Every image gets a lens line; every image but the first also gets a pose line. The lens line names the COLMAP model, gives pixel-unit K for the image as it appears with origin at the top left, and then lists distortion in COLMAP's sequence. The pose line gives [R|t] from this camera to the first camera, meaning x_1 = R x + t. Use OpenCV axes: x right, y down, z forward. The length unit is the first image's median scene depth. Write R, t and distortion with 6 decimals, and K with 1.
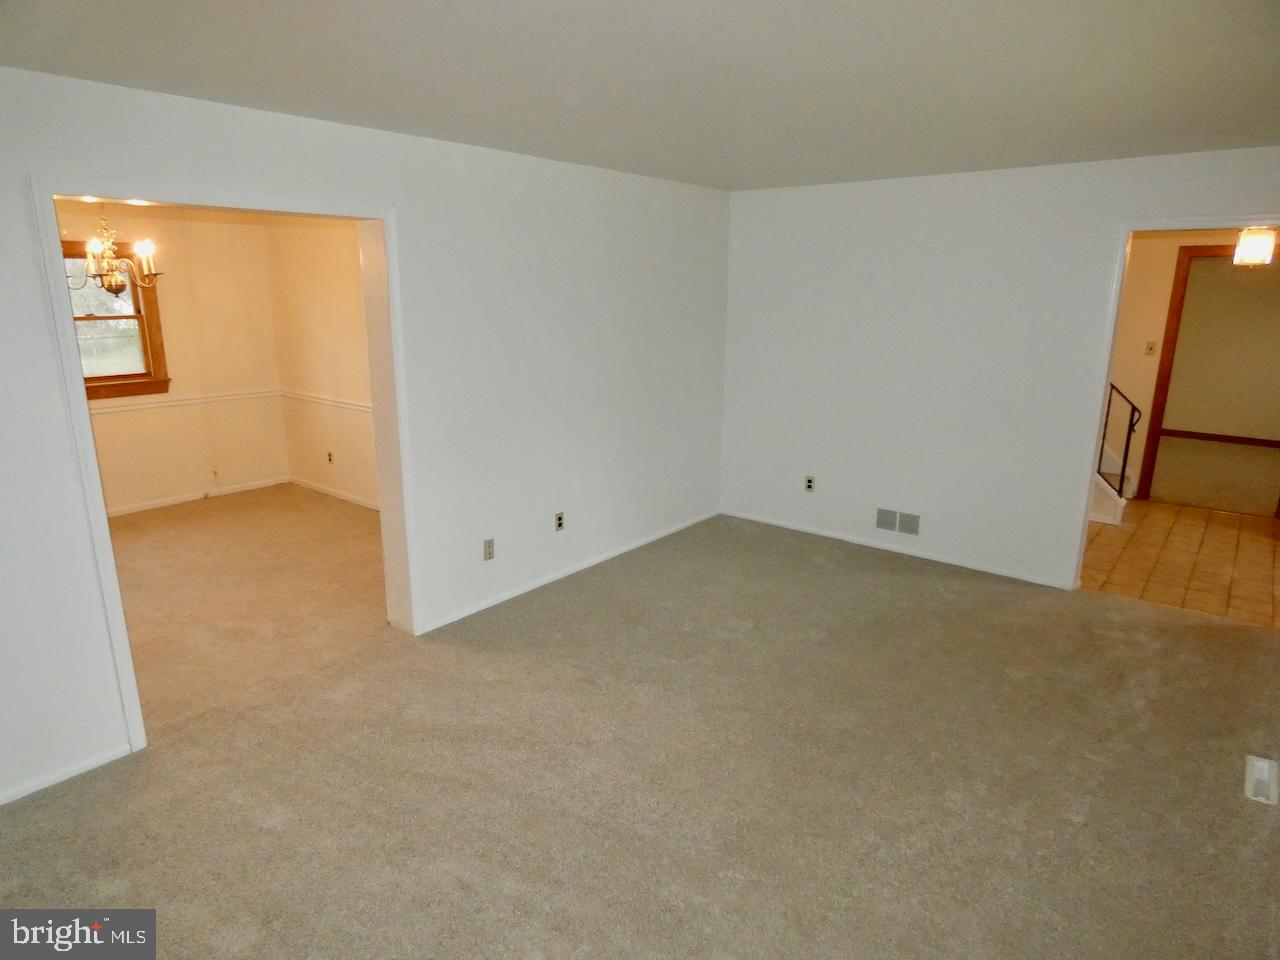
lens RADIAL K [[768.9, 0, 641.1], [0, 768.9, 476.2], [0, 0, 1]] dist [-0.004529, 0.001816]
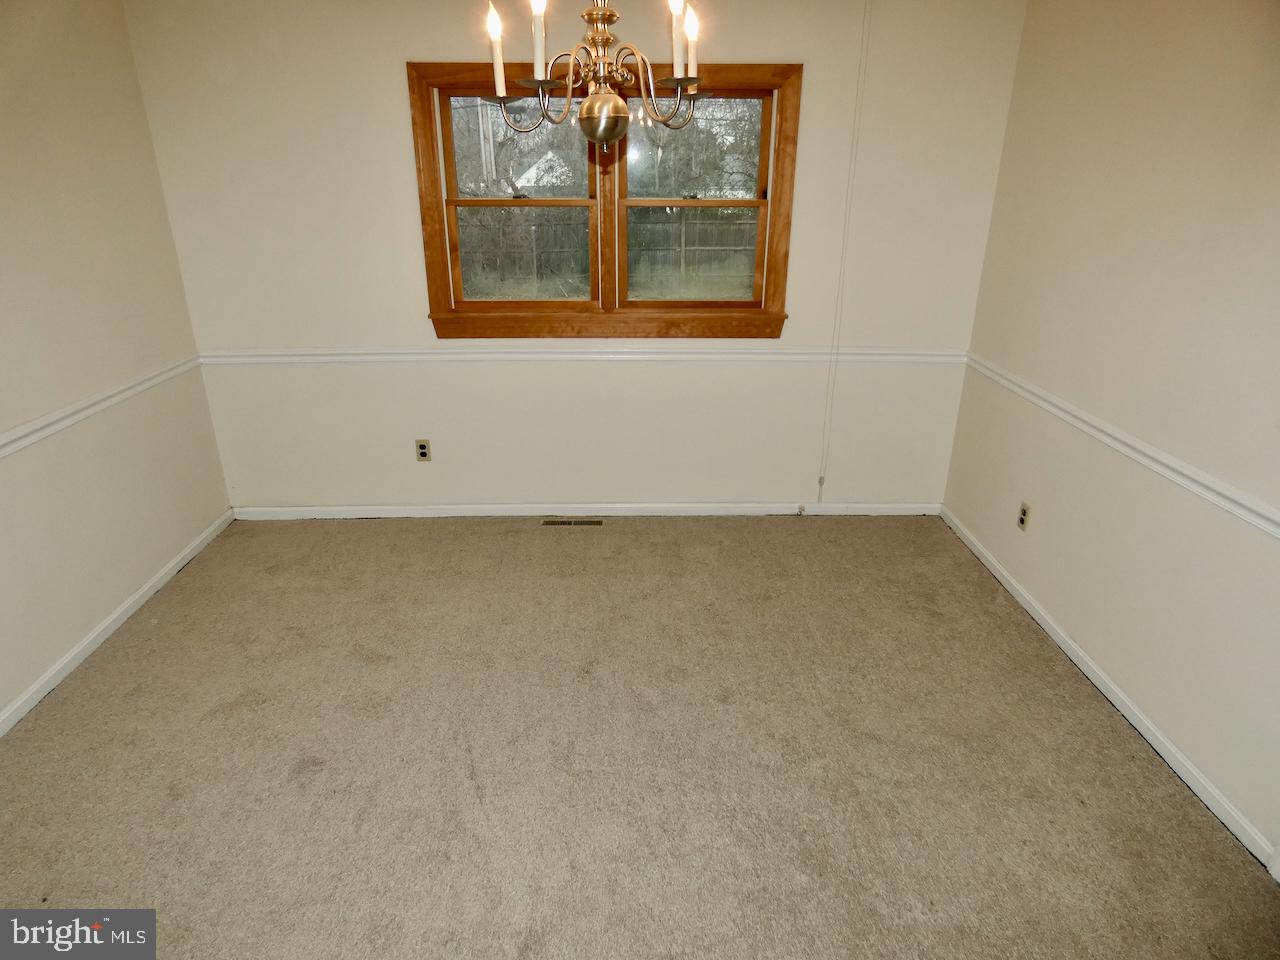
lens RADIAL K [[768.9, 0, 642.3], [0, 768.9, 475.4], [0, 0, 1]] dist [-0.004529, 0.001816]
pose [[0.650321, 0.283571, -0.704749, -0.243262], [-0.187209, 0.958928, 0.213095, -0.114960], [0.736231, -0.006645, 0.676698, 0.530002]]
